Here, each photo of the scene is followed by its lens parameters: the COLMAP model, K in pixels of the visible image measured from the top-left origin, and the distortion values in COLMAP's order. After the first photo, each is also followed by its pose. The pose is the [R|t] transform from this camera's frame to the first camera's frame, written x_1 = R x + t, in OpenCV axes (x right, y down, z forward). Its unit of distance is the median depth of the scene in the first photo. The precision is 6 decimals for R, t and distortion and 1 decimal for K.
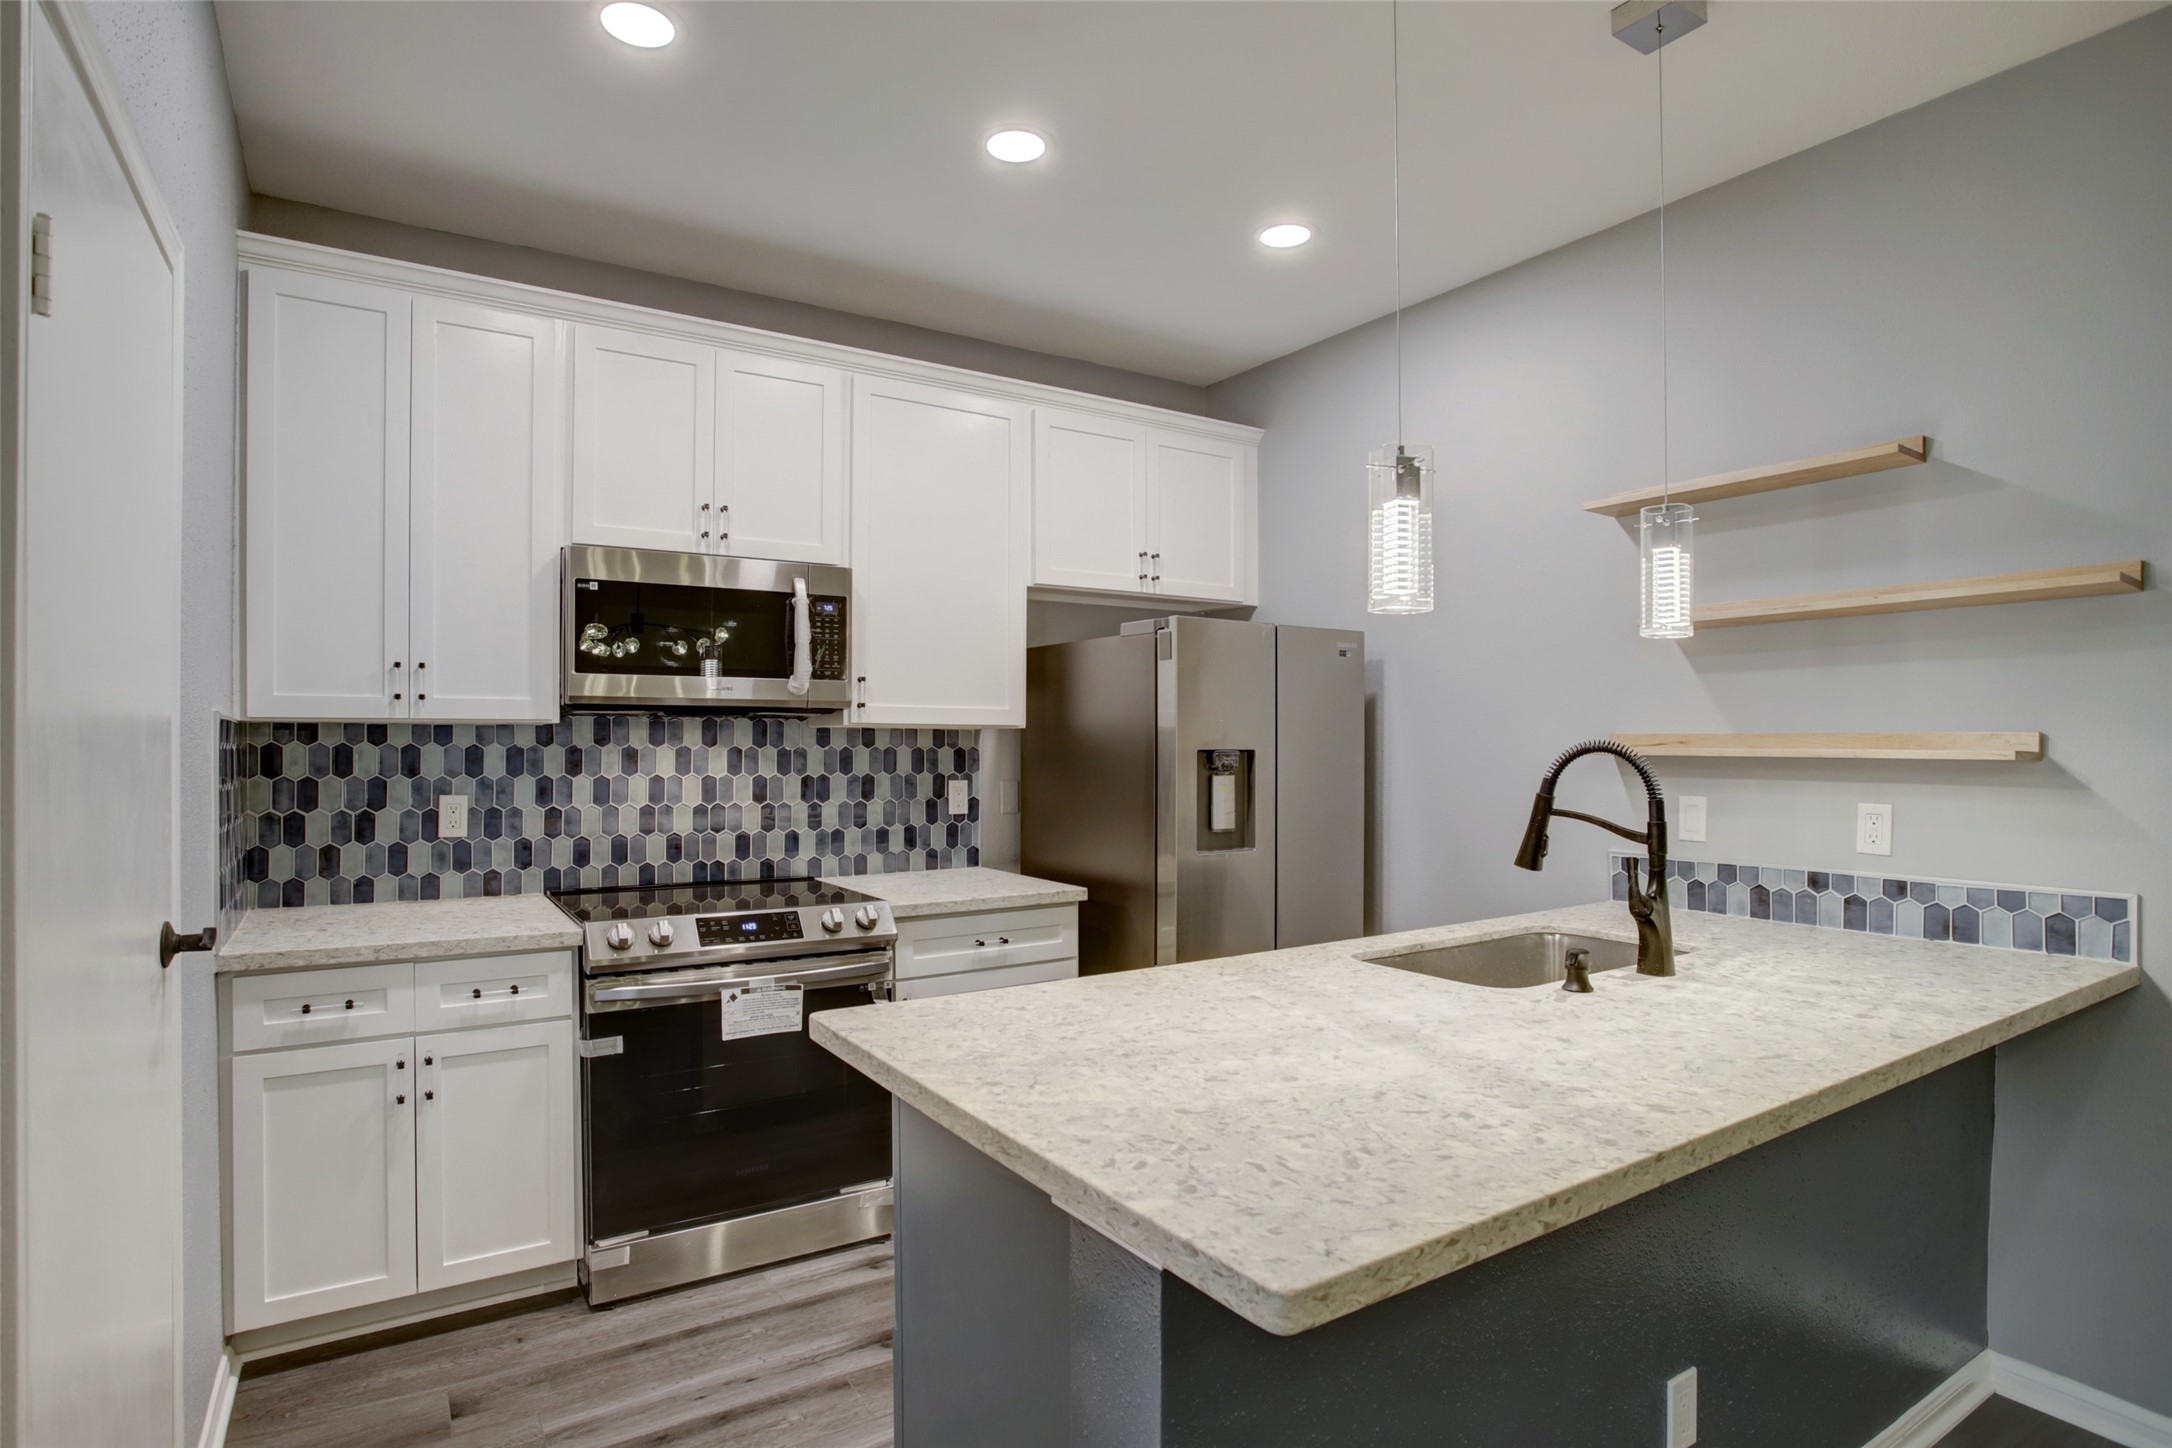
lens RADIAL K [[1093.4, 0, 1027.8], [0, 1093.4, 735.7], [0, 0, 1]] dist [-0.068435, 0.028068]
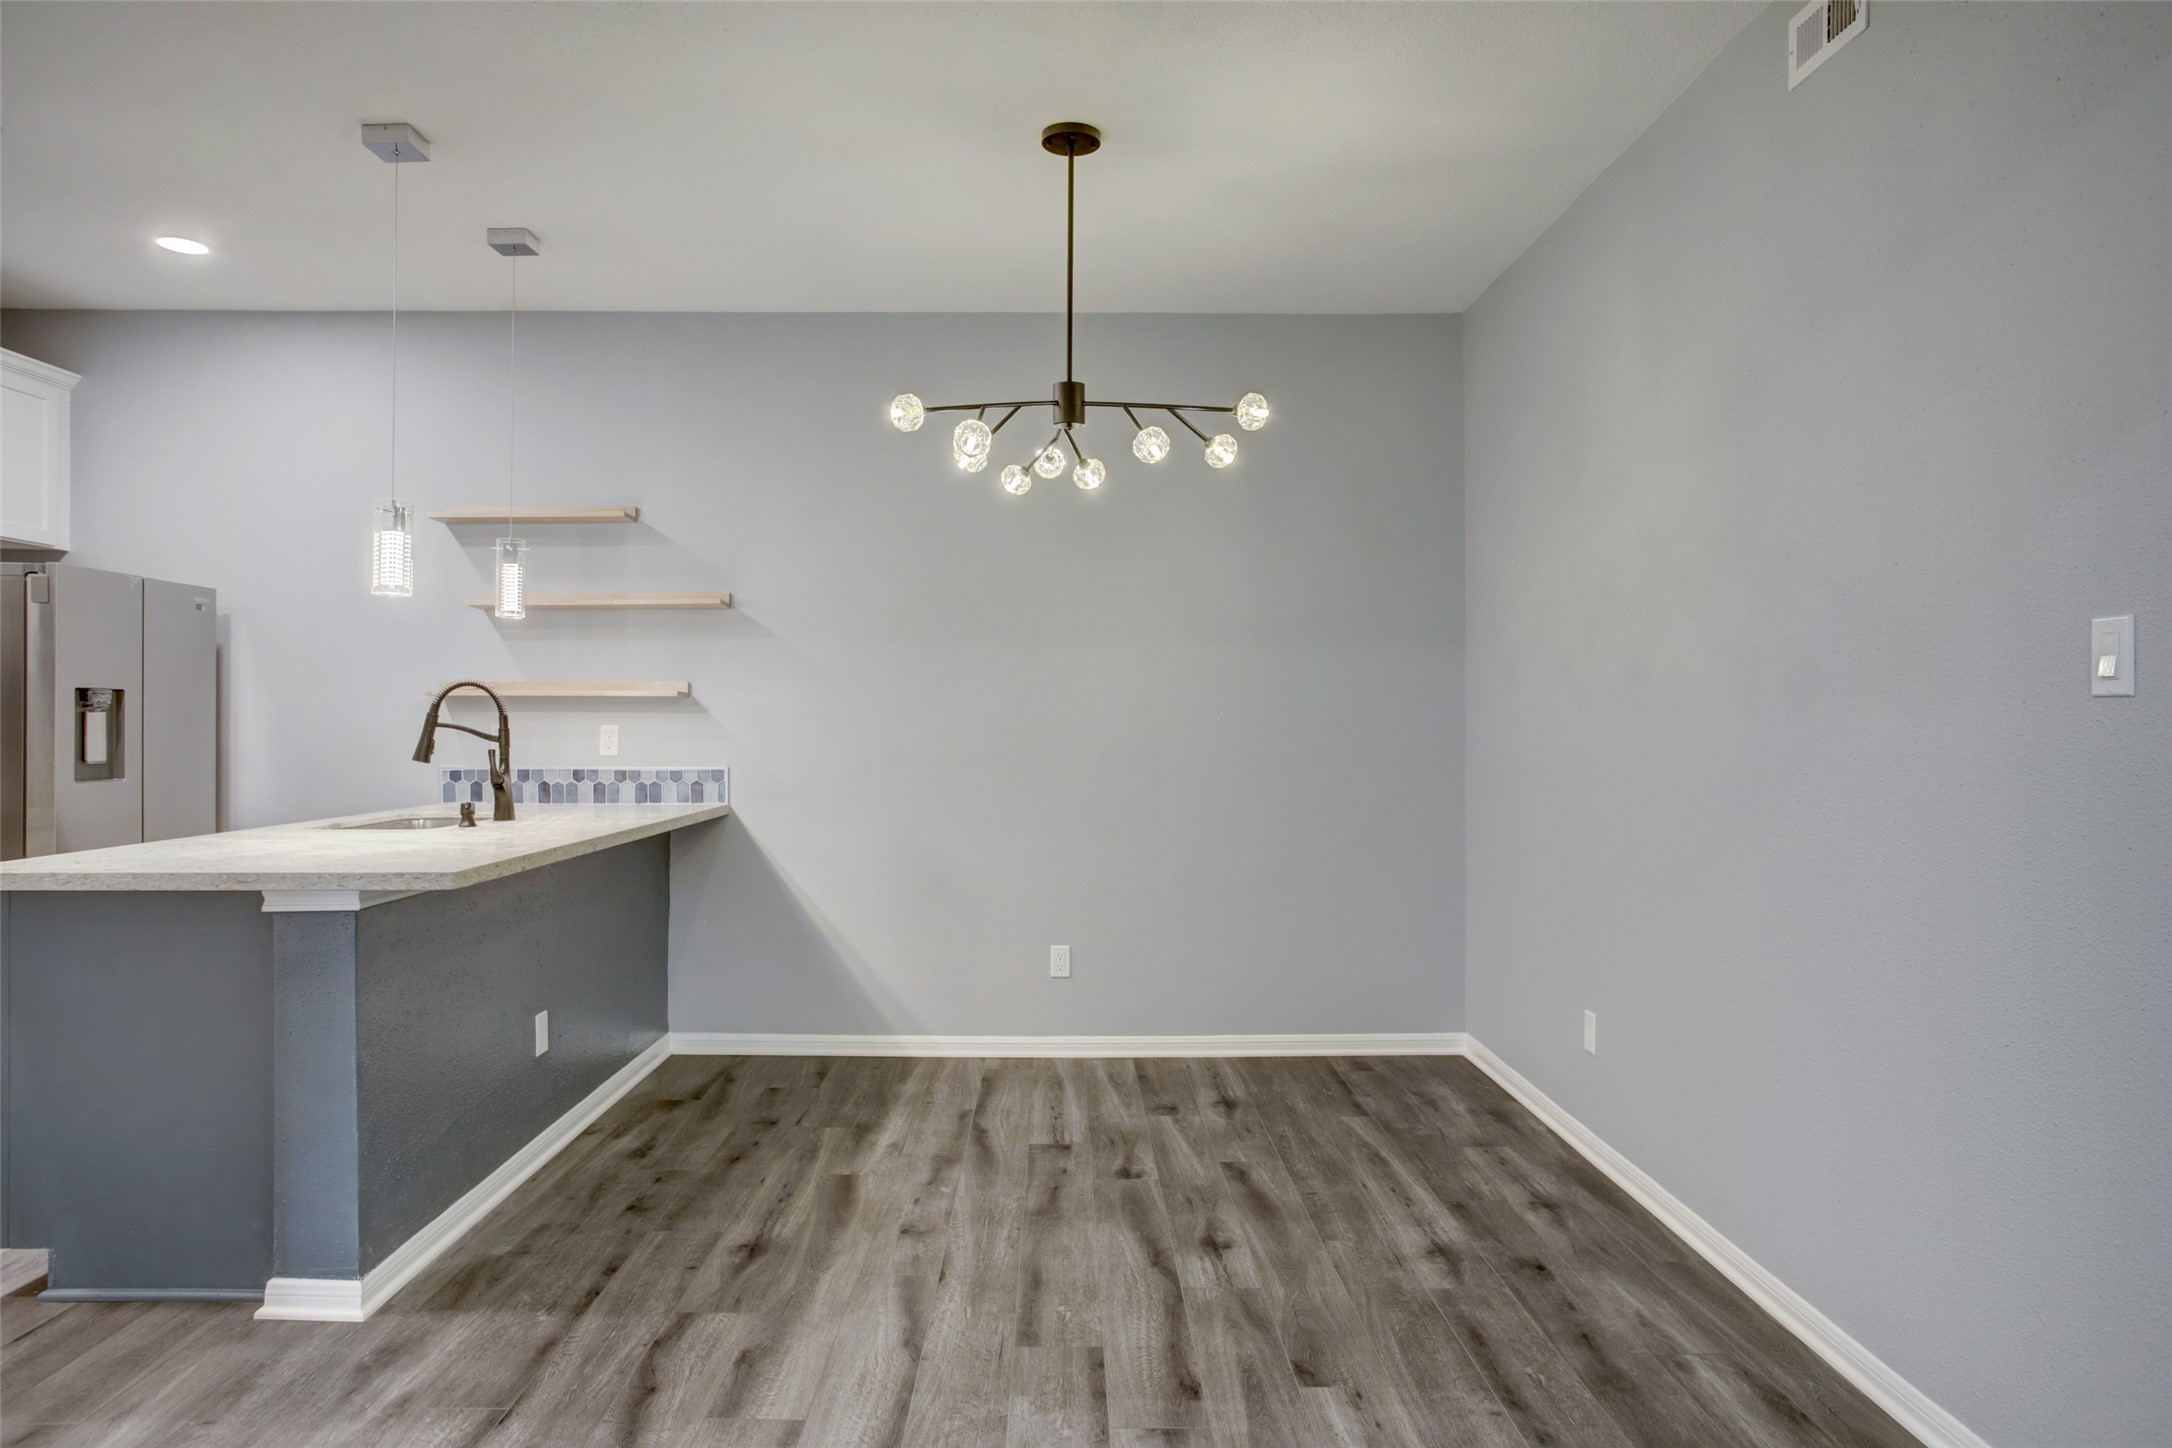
lens RADIAL K [[1329.7, 0, 1086.0], [0, 1329.7, 724.0], [0, 0, 1]] dist [0.001033, 0.001541]
pose [[0.496272, -0.001537, 0.868166, -0.635646], [-0.001651, 0.999995, 0.002714, 0.056477], [-0.868166, -0.002781, 0.496267, -0.678432]]
